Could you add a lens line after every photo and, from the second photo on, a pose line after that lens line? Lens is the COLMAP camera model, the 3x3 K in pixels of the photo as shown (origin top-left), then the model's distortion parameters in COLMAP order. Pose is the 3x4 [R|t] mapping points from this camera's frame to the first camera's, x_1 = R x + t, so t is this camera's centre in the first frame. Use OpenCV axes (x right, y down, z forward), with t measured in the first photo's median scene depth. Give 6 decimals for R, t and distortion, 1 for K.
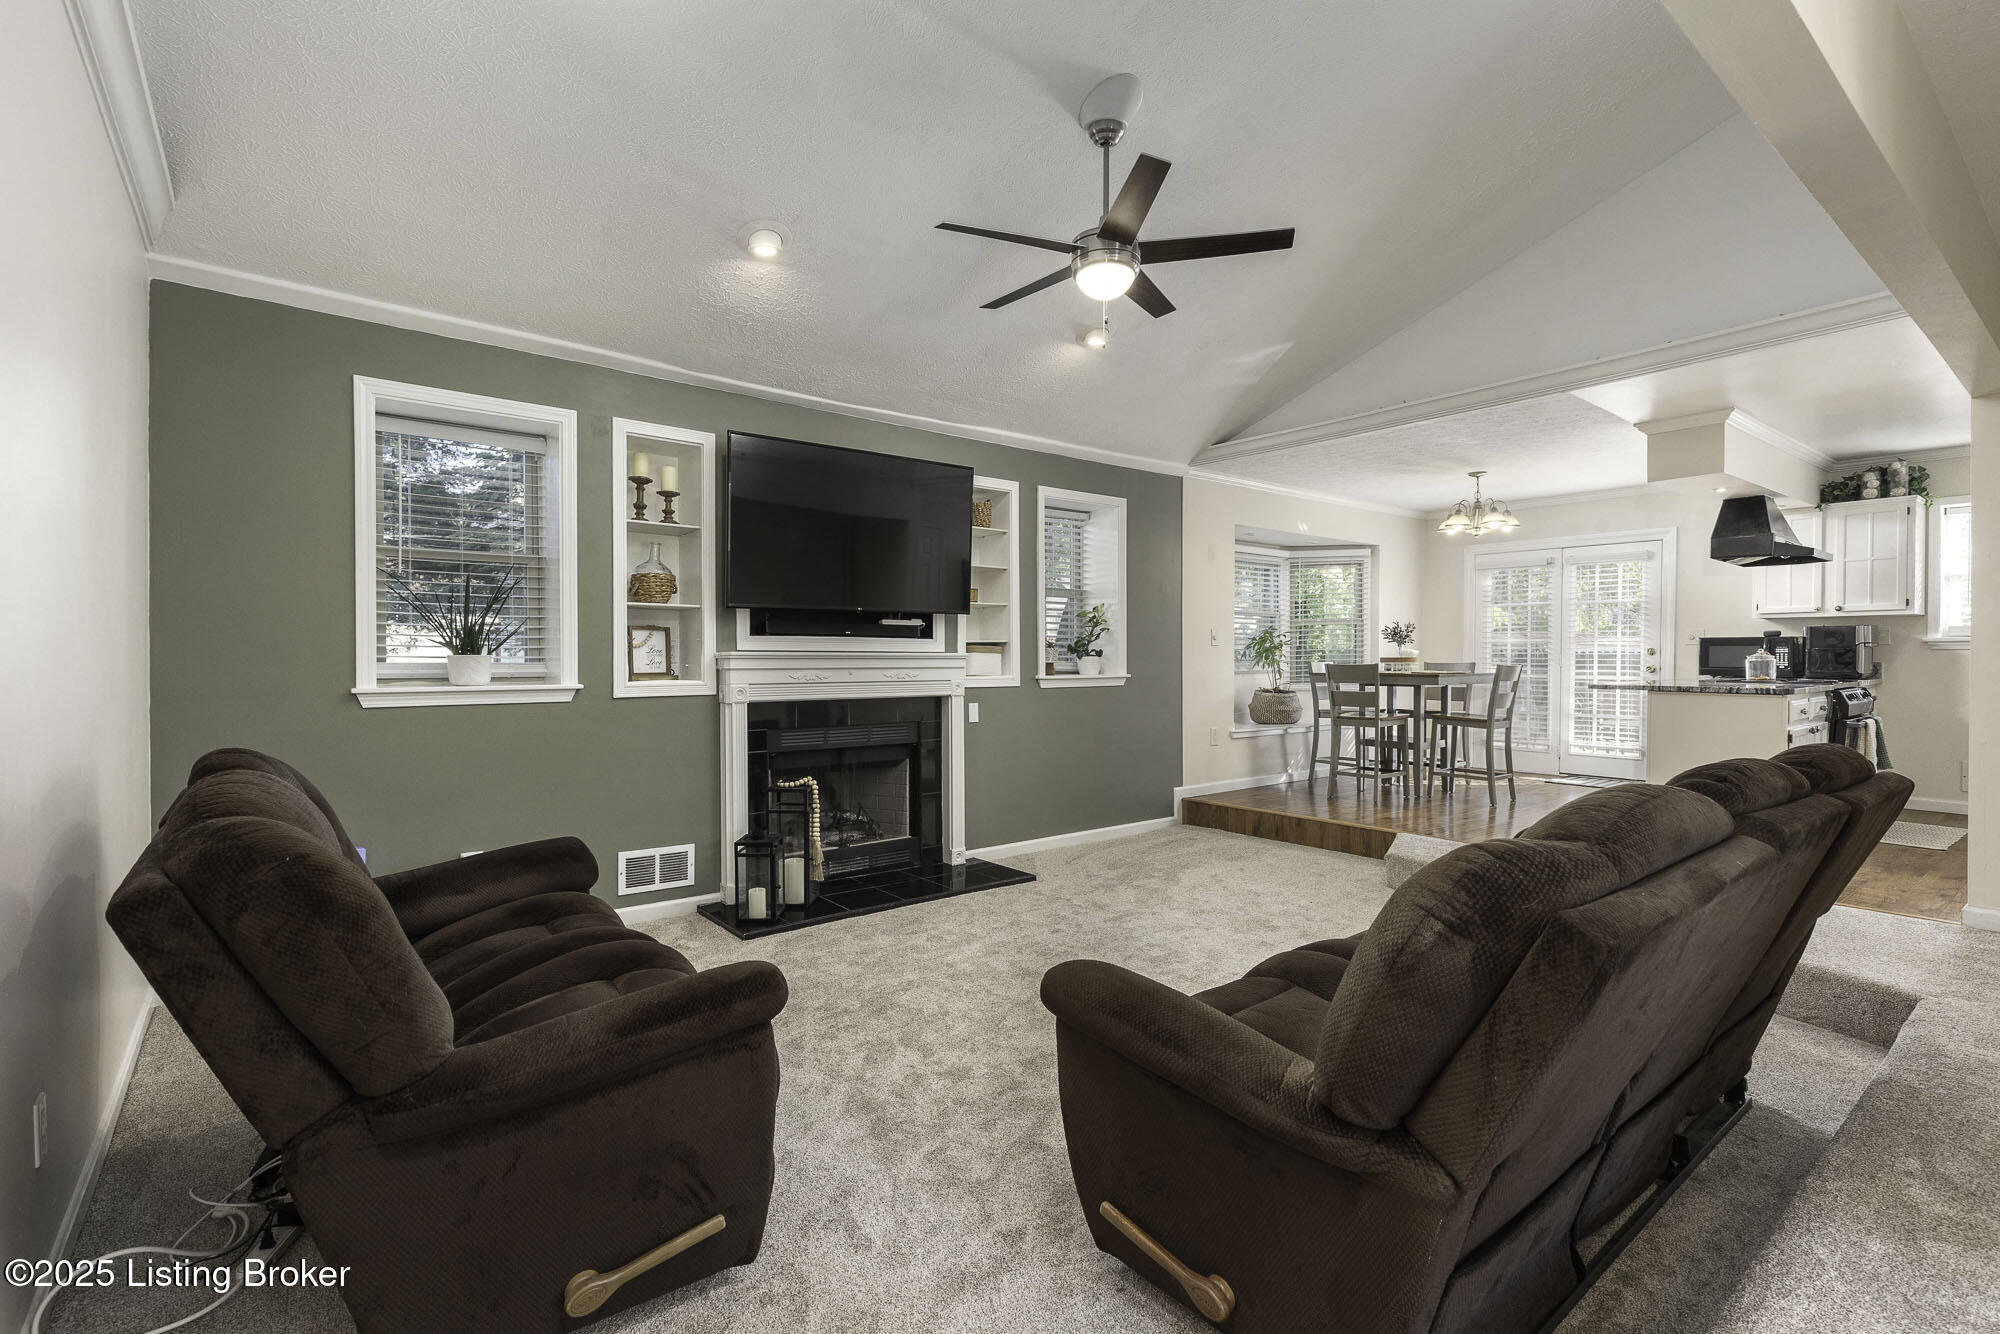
lens RADIAL K [[903.9, 0, 1003.0], [0, 903.9, 662.6], [0, 0, 1]] dist [0.012763, -0.000070]
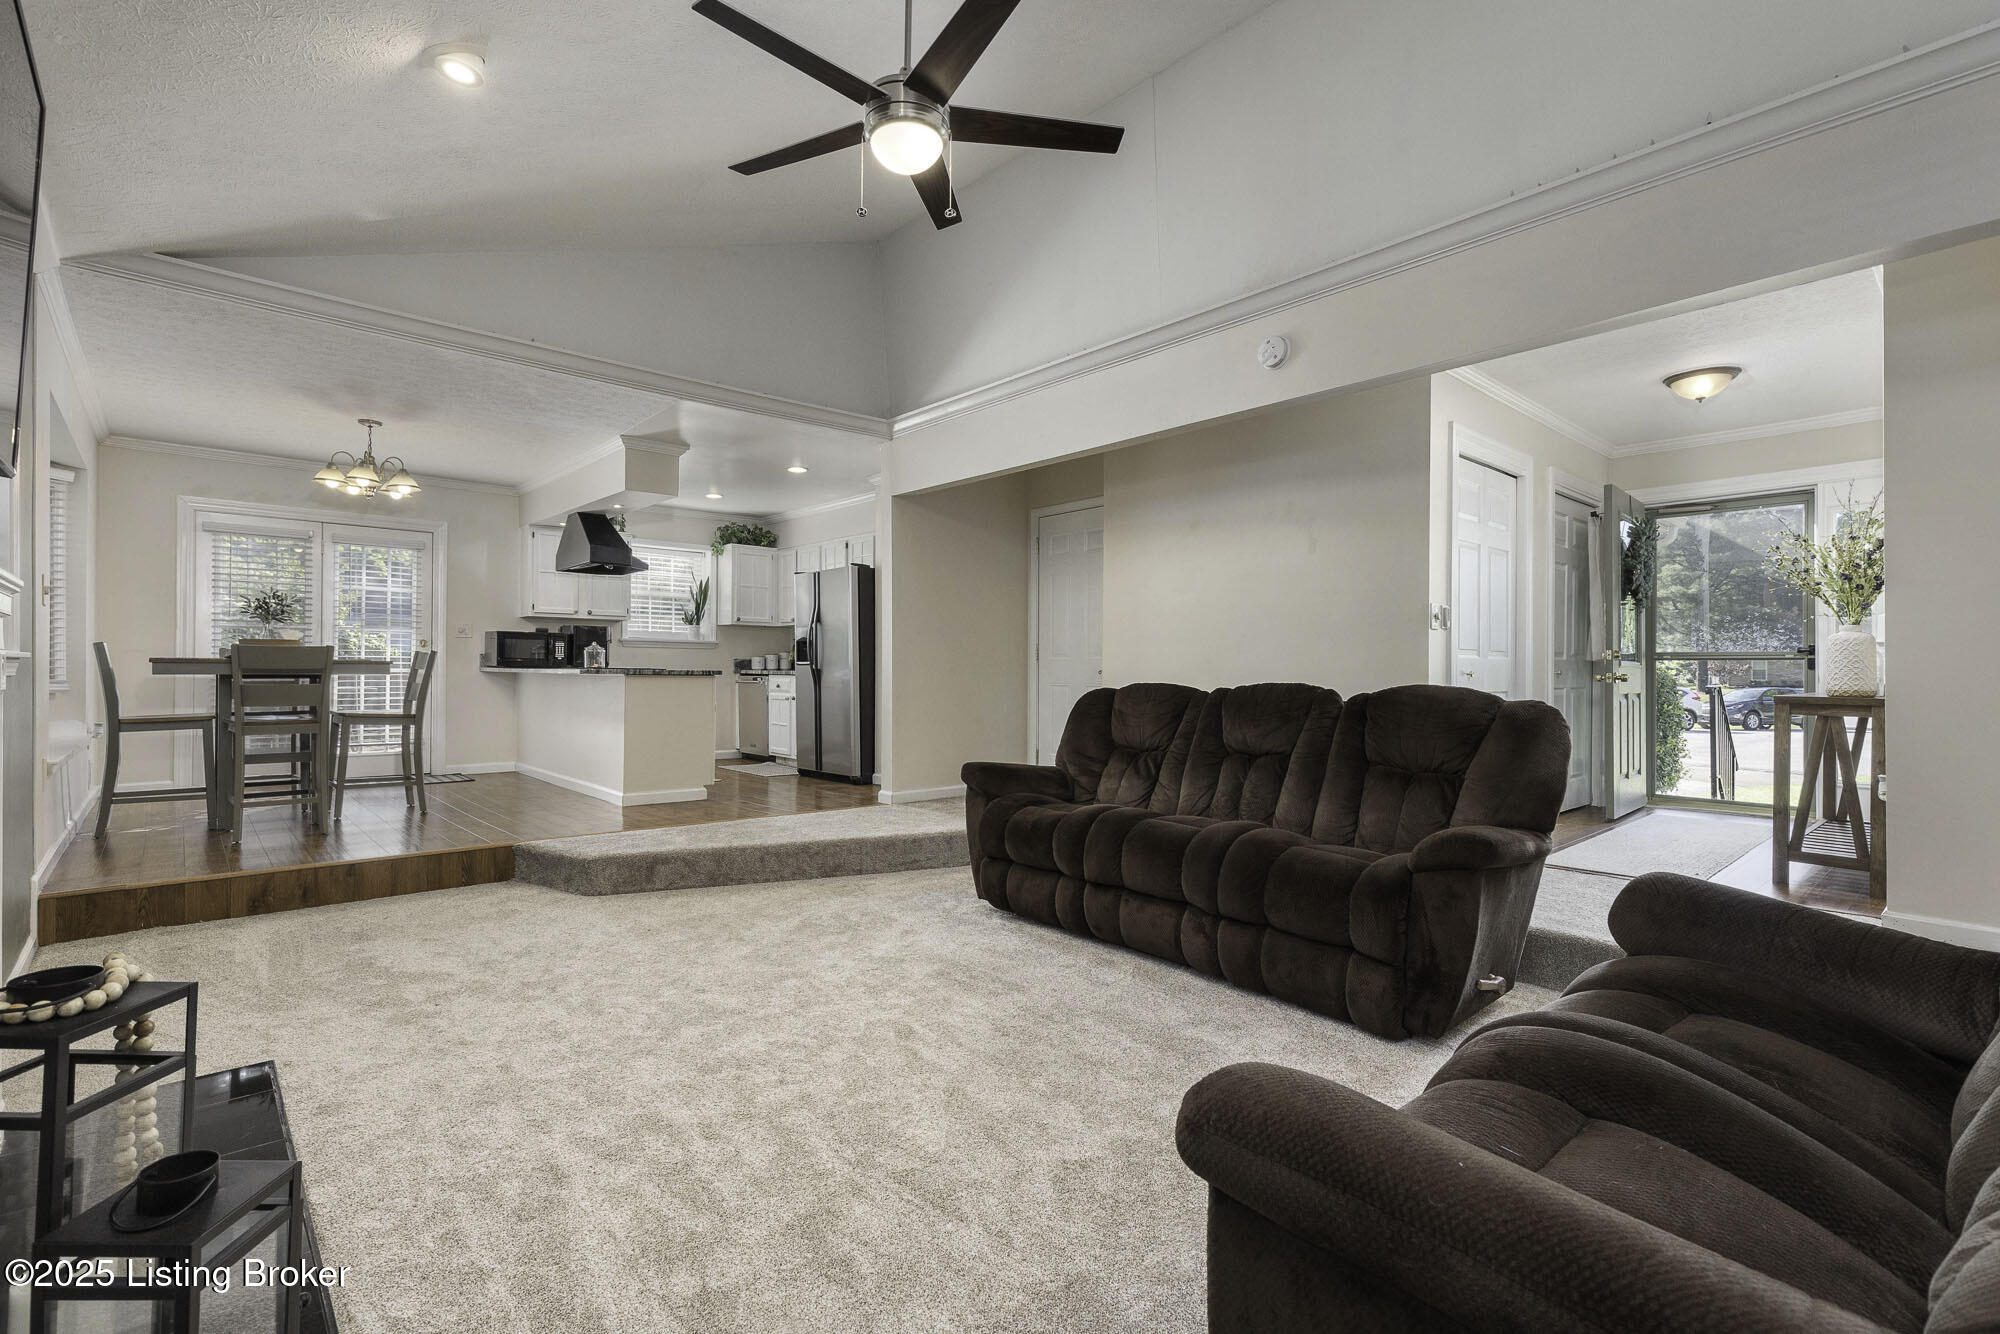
lens RADIAL K [[905.8, 0, 1002.3], [0, 905.8, 669.8], [0, 0, 1]] dist [-0.003174, -0.000460]
pose [[-0.059390, 0.002478, 0.998232, -0.412283], [0.003247, 0.999992, -0.002289, 0.027827], [-0.998230, 0.003105, -0.059398, 0.568546]]
